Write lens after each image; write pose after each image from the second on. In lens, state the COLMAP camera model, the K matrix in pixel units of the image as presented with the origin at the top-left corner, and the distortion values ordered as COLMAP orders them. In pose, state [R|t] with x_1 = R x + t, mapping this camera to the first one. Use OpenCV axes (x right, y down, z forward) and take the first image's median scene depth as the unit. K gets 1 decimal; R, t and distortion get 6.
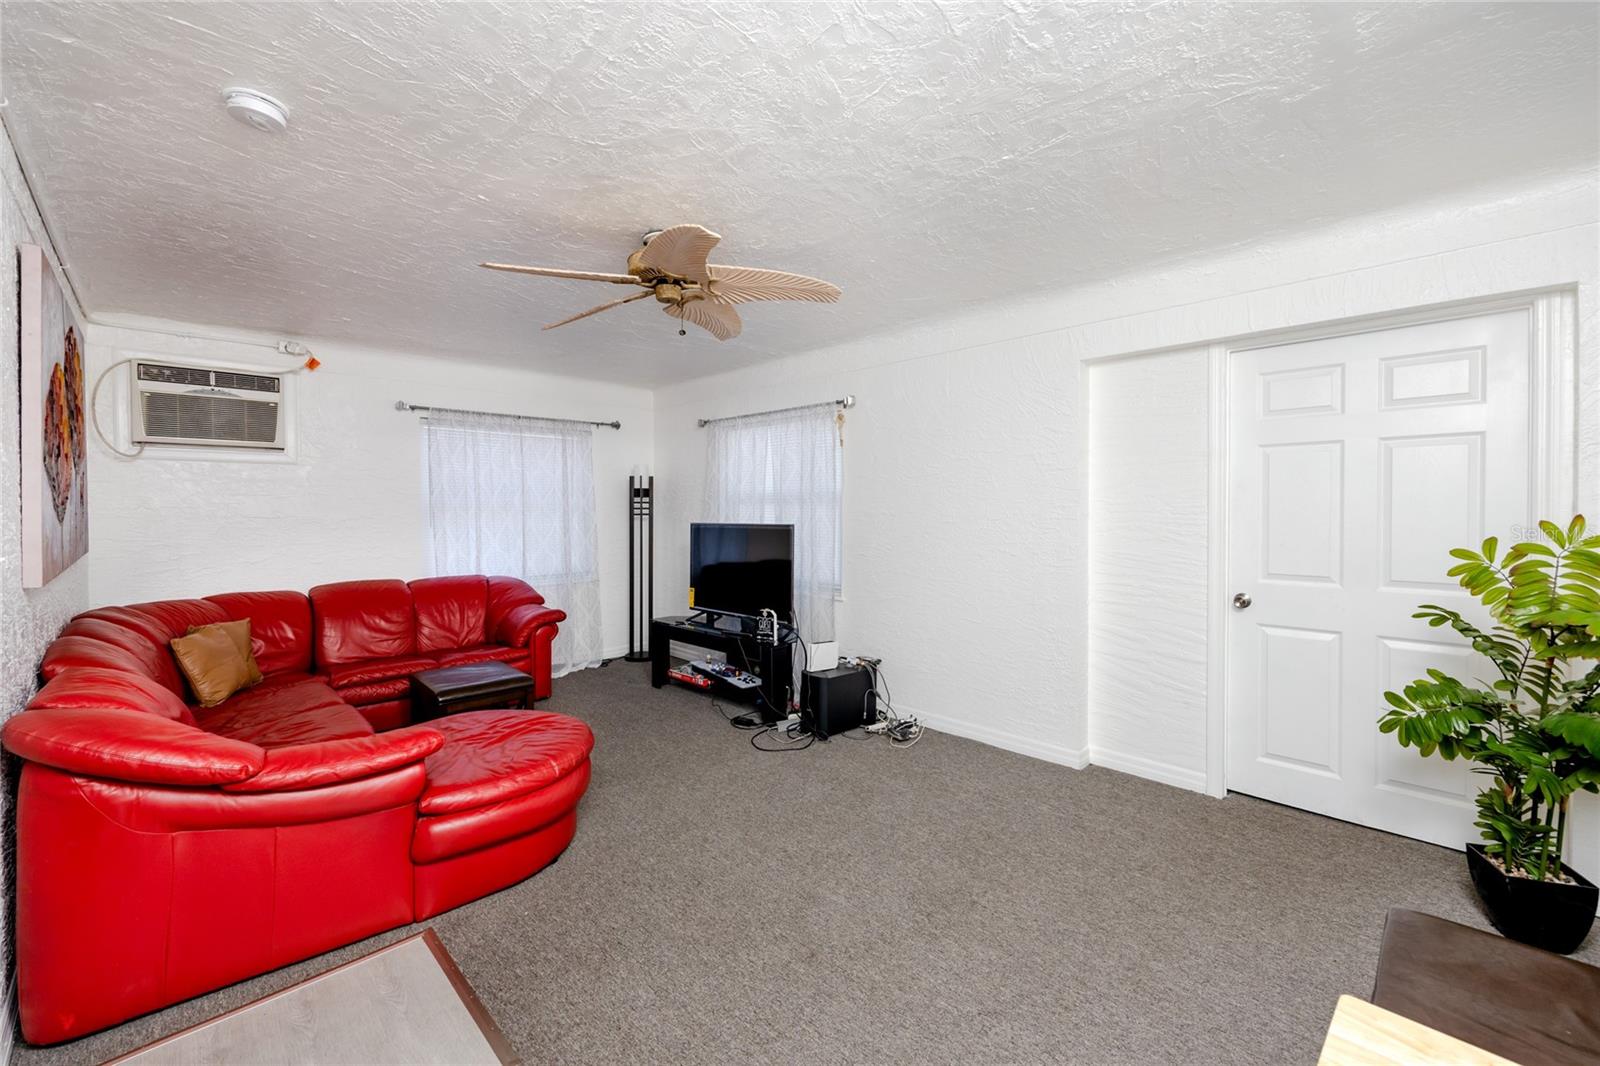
lens RADIAL K [[649.8, 0, 800.7], [0, 649.8, 507.5], [0, 0, 1]] dist [-0.000990, -0.000056]
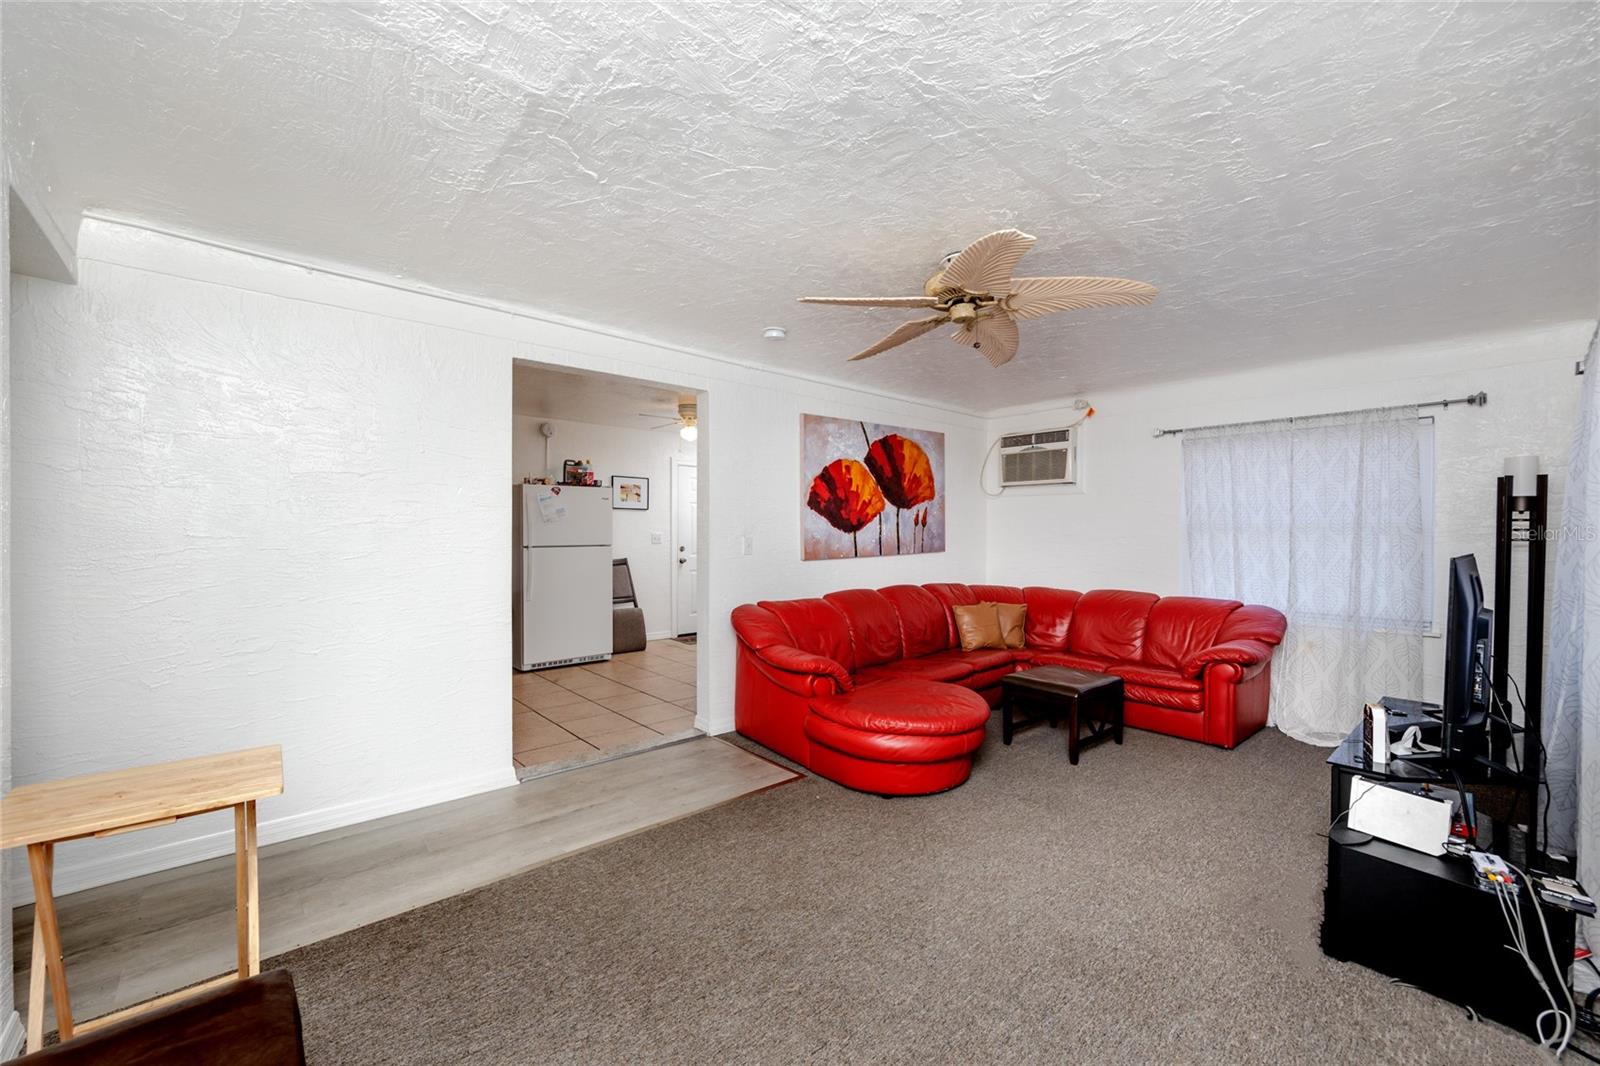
lens RADIAL K [[638.6, 0, 800.0], [0, 638.6, 533.0], [0, 0, 1]] dist [-0.000971, -0.000099]
pose [[-0.042480, 0.006596, -0.999076, 0.505690], [-0.005161, 0.999963, 0.006822, 0.005215], [0.999084, 0.005446, -0.042445, 0.495848]]
